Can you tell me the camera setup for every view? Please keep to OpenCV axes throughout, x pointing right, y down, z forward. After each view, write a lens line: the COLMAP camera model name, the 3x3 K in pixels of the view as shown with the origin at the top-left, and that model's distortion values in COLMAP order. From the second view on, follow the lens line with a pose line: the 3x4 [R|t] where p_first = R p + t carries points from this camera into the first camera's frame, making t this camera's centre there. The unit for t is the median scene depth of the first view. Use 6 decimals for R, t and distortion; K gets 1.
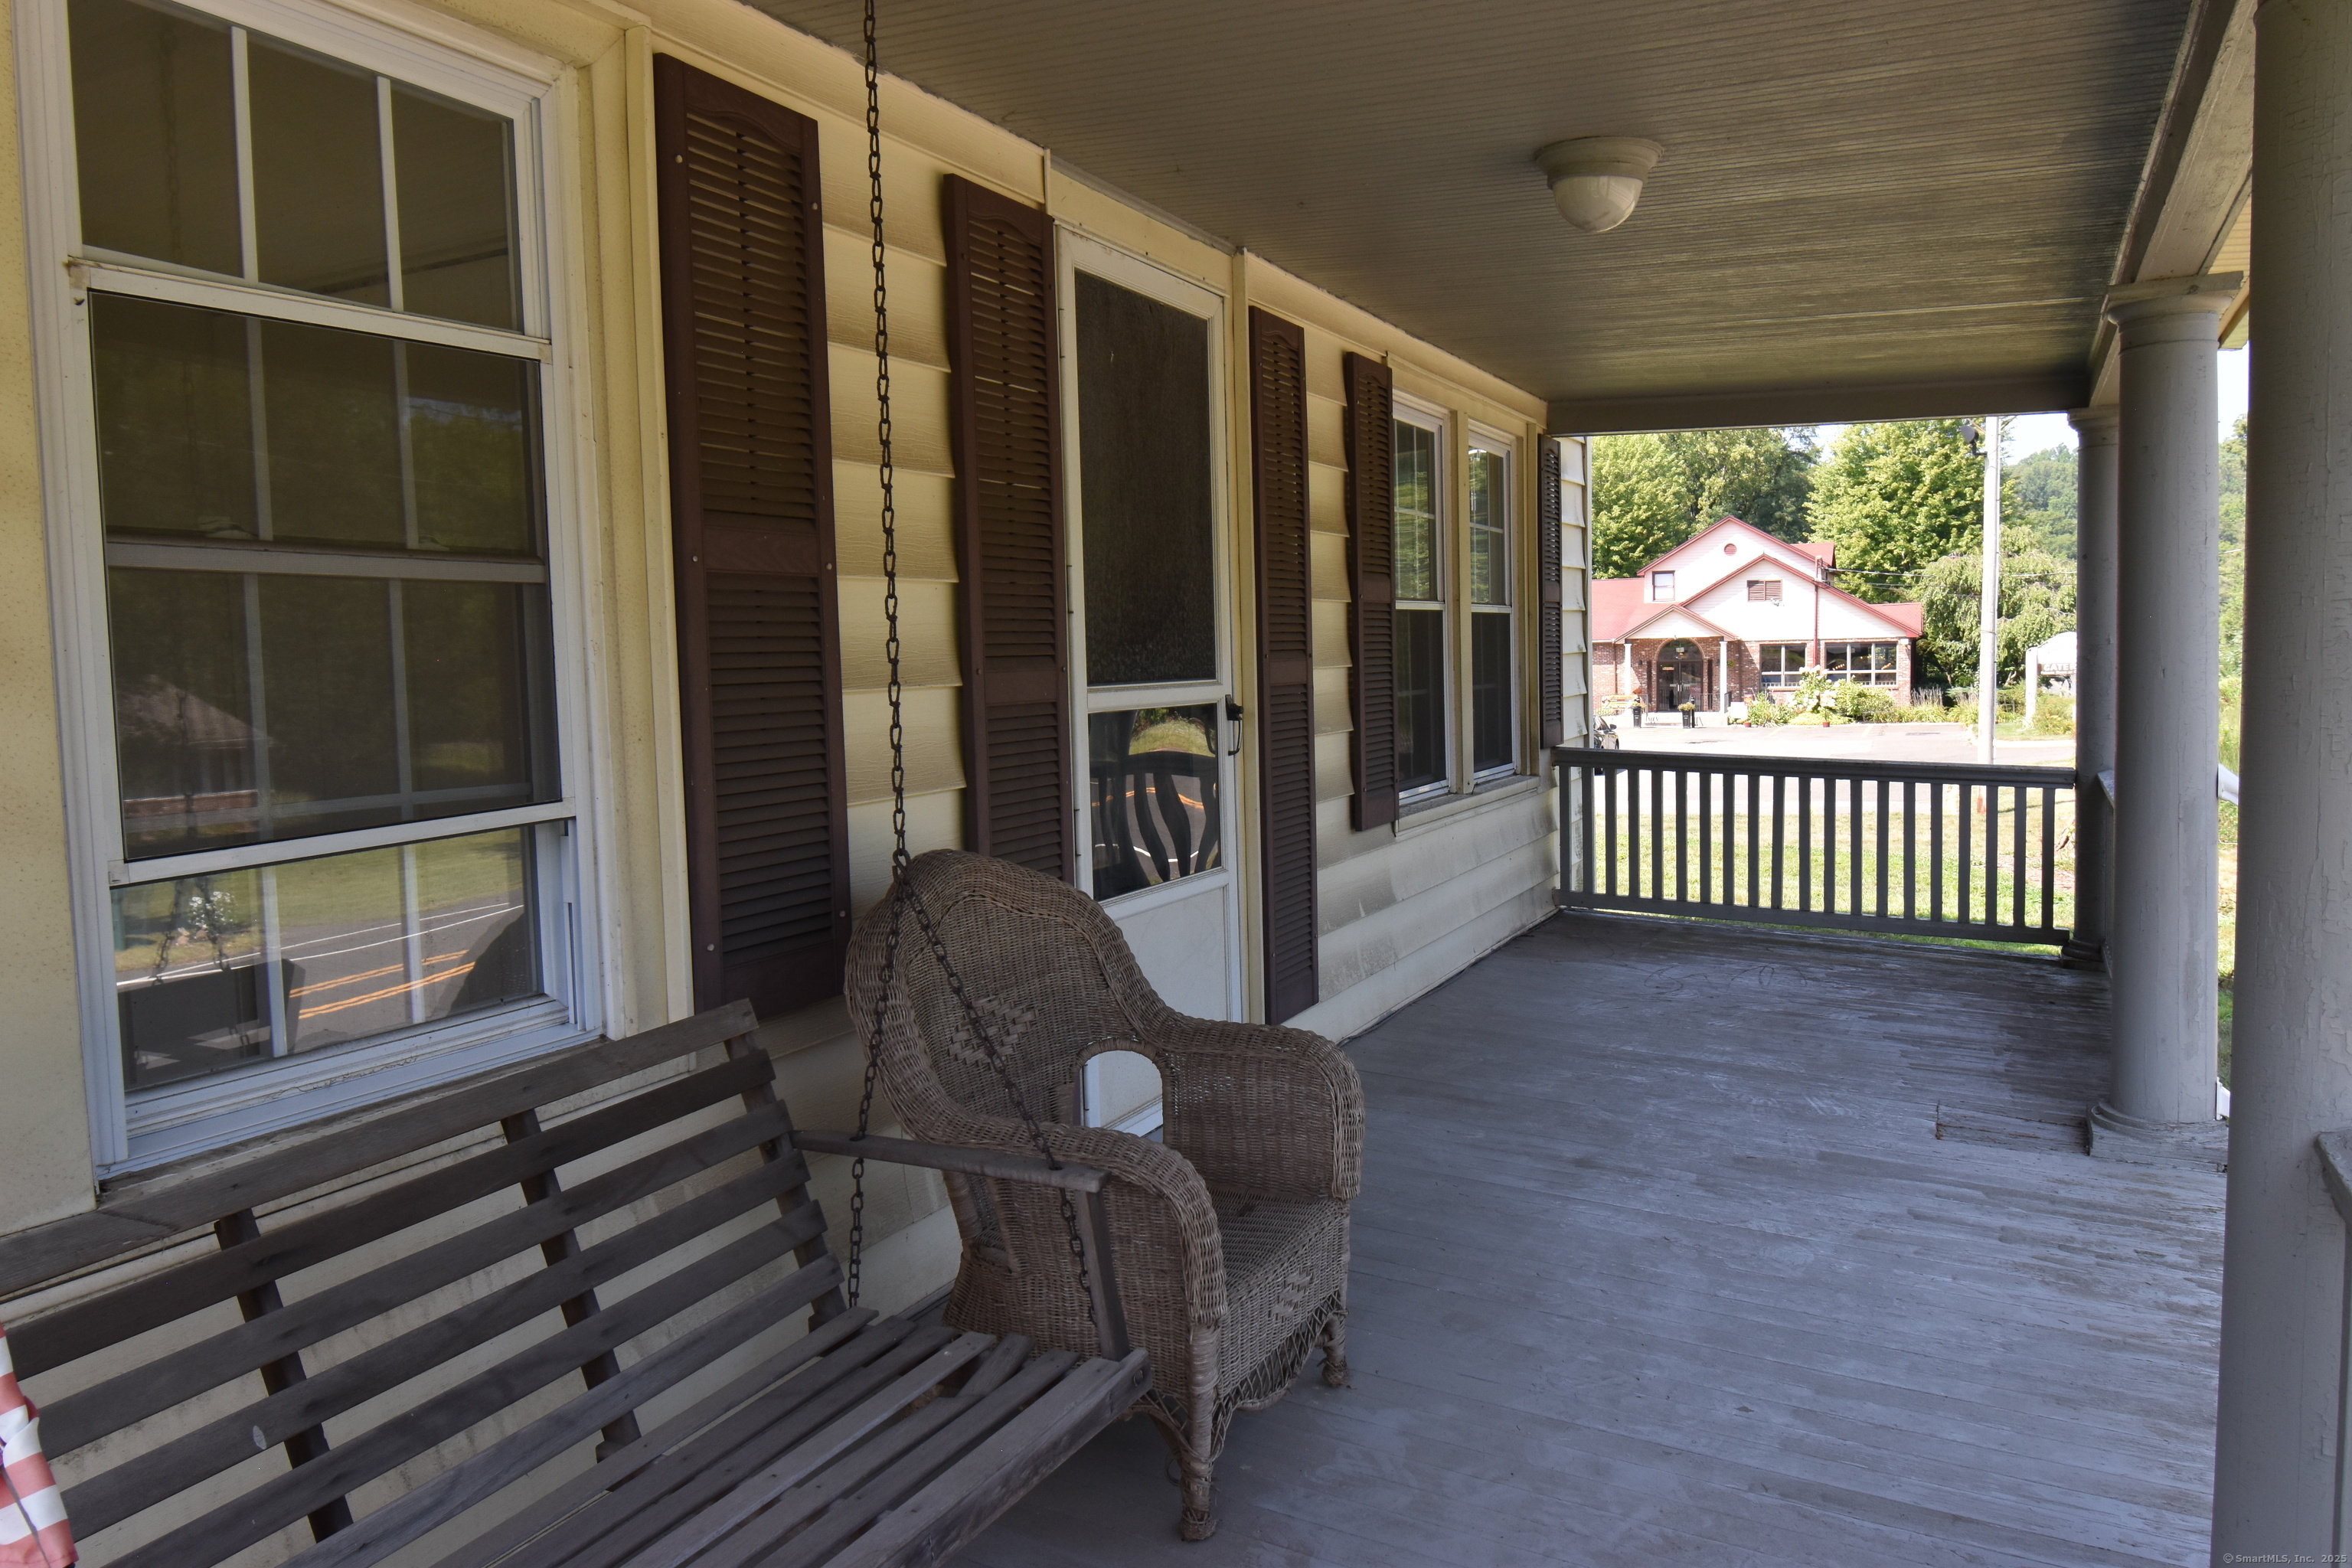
lens RADIAL K [[1617.7, 0, 1176.0], [0, 1617.7, 784.0], [0, 0, 1]] dist [0.002613, 0.000891]
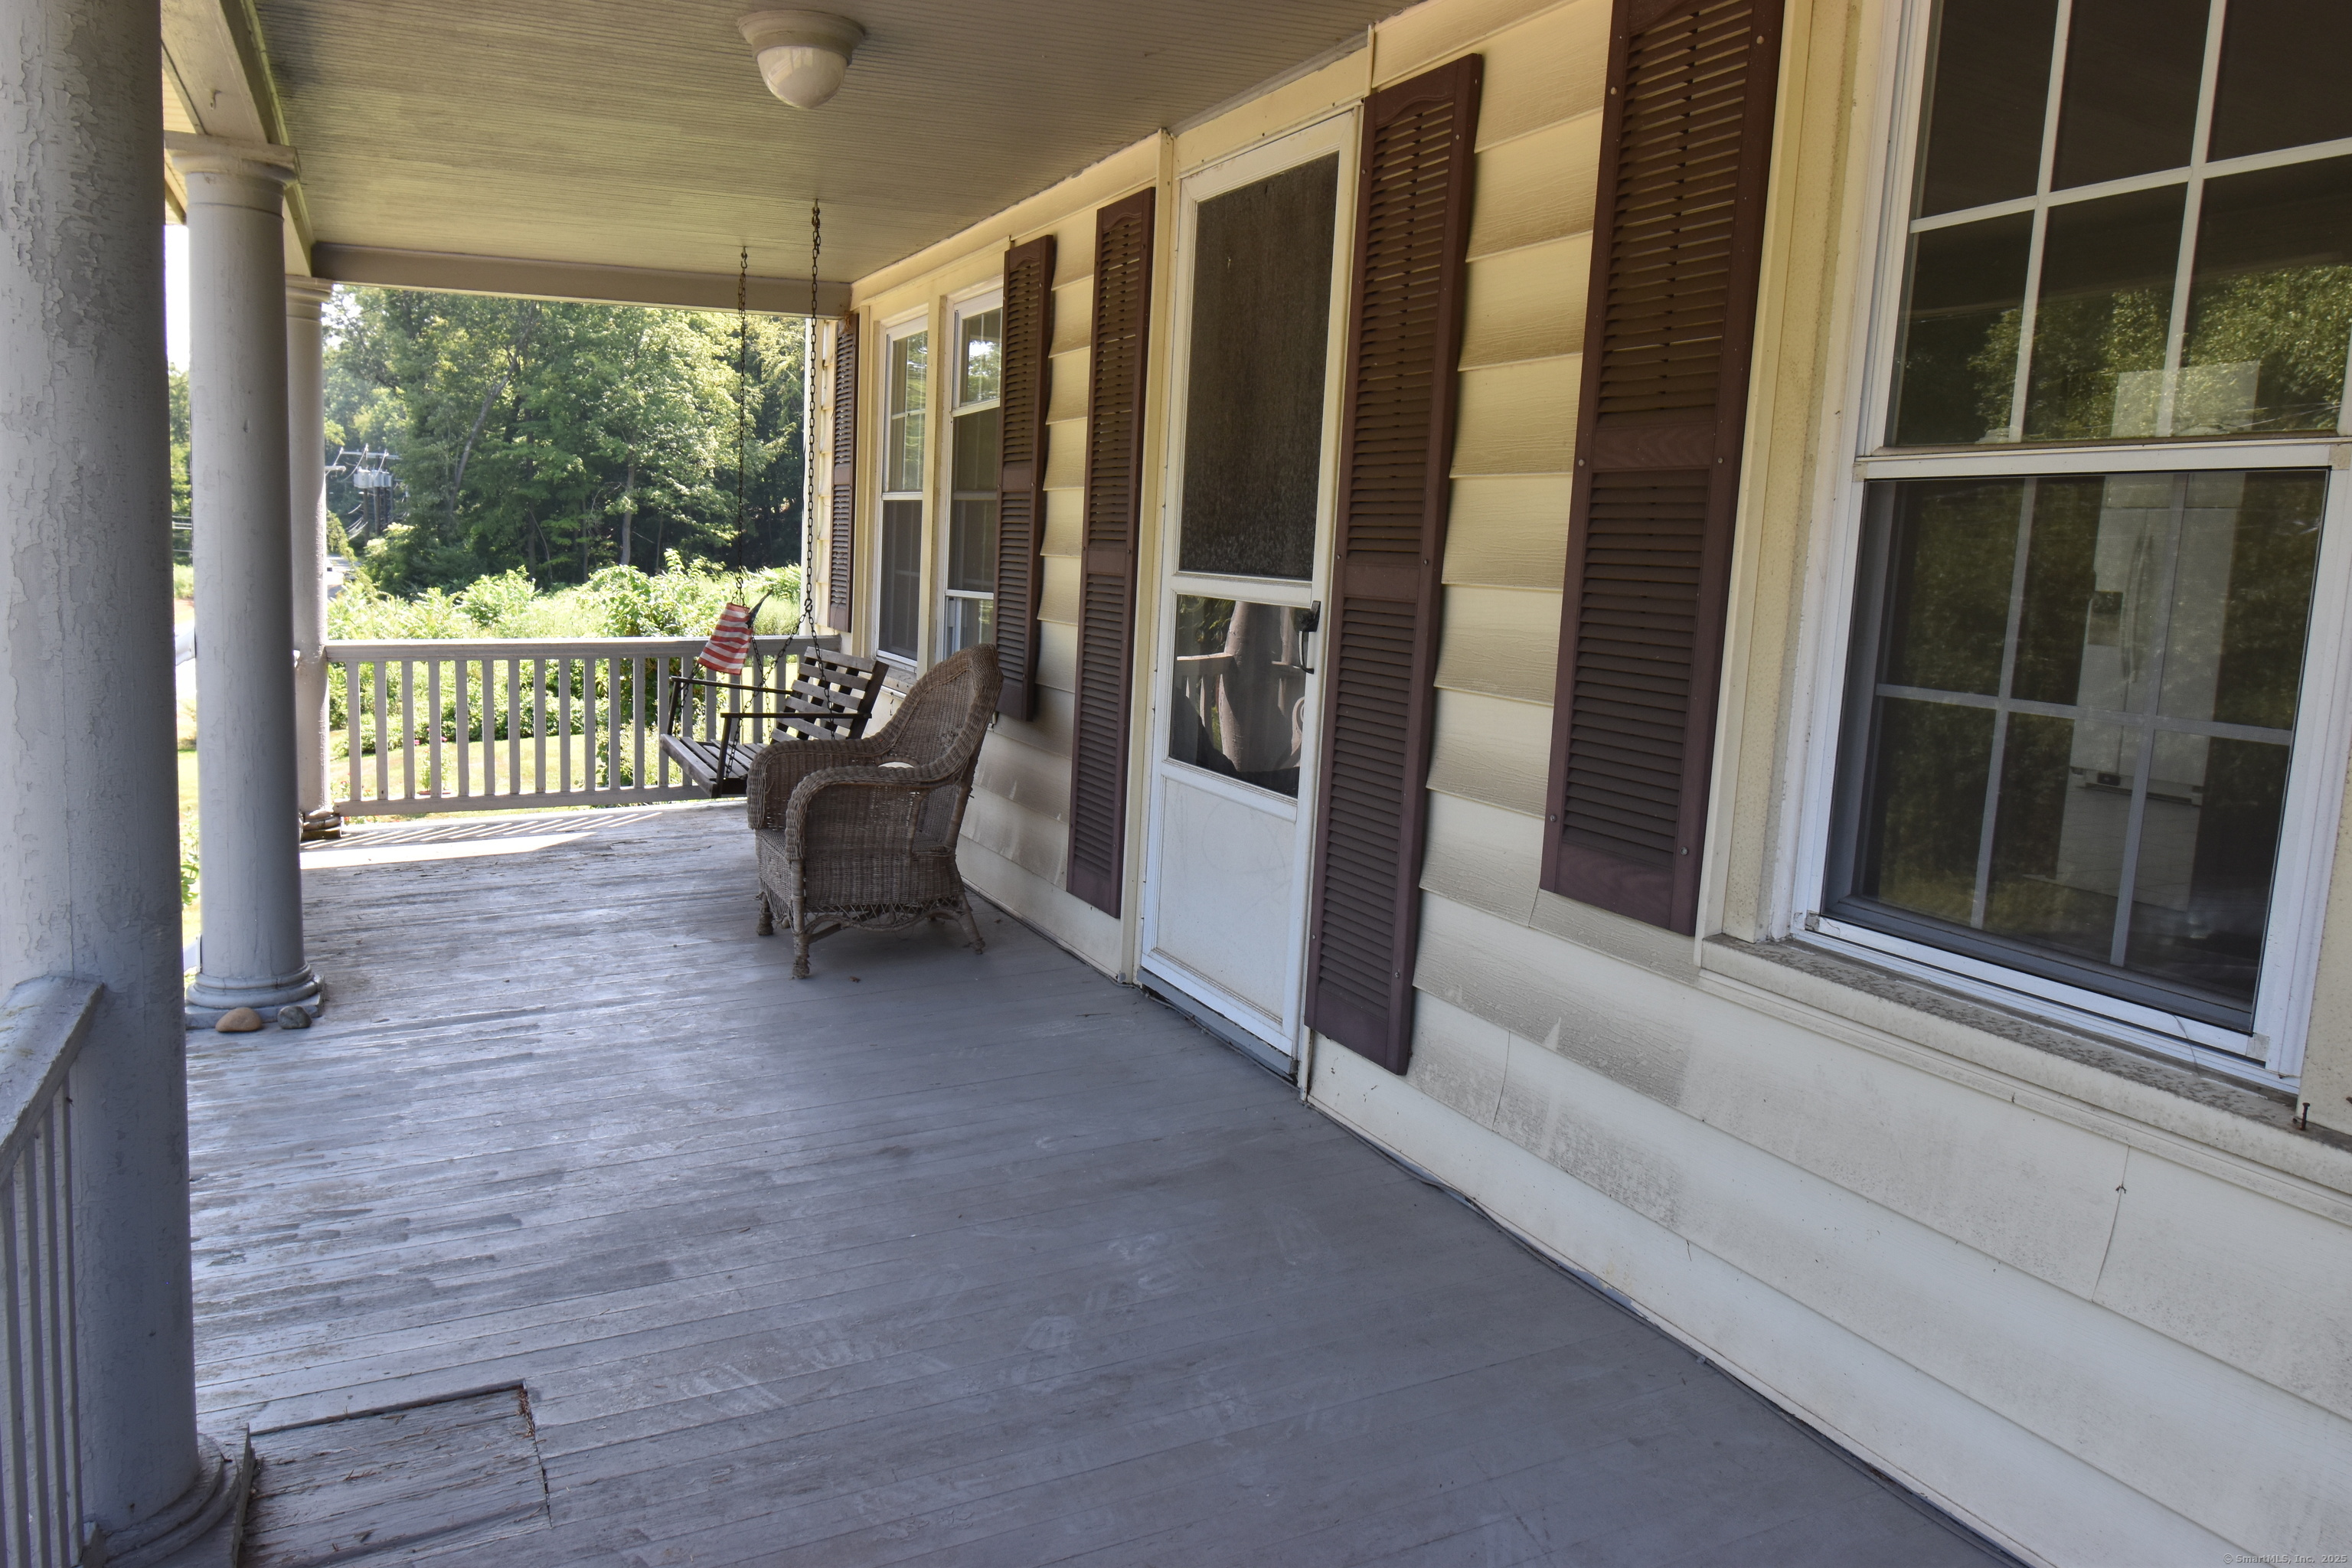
lens RADIAL K [[1617.7, 0, 1176.0], [0, 1617.7, 784.0], [0, 0, 1]] dist [0.002613, 0.000891]
pose [[-0.605398, 0.108198, -0.788534, 0.877900], [-0.100679, 0.972349, 0.210717, -0.155427], [0.789530, 0.206957, -0.577765, 1.699399]]
